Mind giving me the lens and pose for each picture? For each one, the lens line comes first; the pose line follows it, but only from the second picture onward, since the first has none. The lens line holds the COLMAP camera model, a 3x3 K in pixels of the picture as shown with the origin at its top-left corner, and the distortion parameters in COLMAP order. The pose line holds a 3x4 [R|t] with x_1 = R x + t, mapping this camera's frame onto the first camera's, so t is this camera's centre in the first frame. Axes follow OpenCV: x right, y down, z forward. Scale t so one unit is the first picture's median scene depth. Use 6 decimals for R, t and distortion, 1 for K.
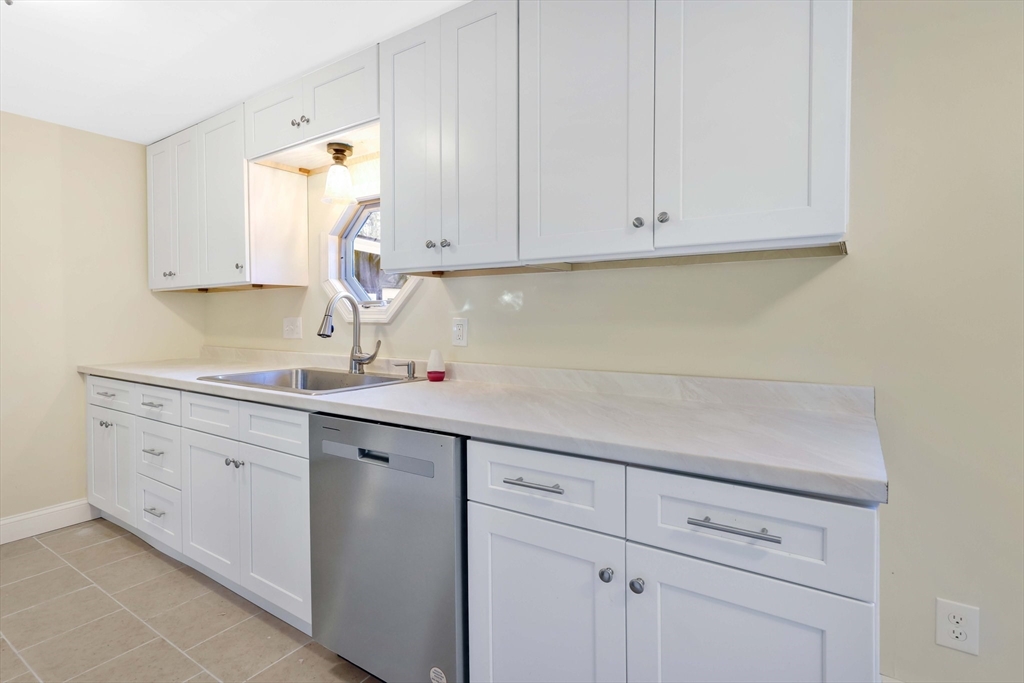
lens RADIAL K [[485.8, 0, 506.3], [0, 485.8, 323.0], [0, 0, 1]] dist [0.001868, -0.001982]
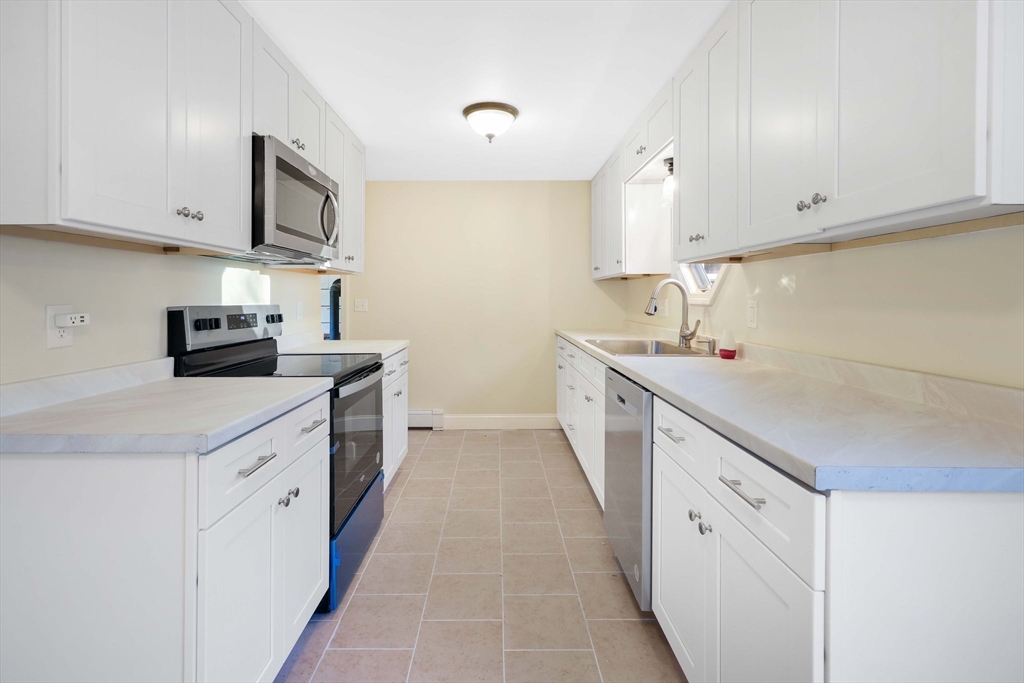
lens RADIAL K [[485.8, 0, 500.4], [0, 485.8, 296.5], [0, 0, 1]] dist [0.001868, -0.001982]
pose [[0.556397, 0.001140, -0.830916, 0.473728], [-0.014902, 0.999852, -0.008607, -0.002738], [0.830783, 0.017171, 0.556332, -0.036568]]
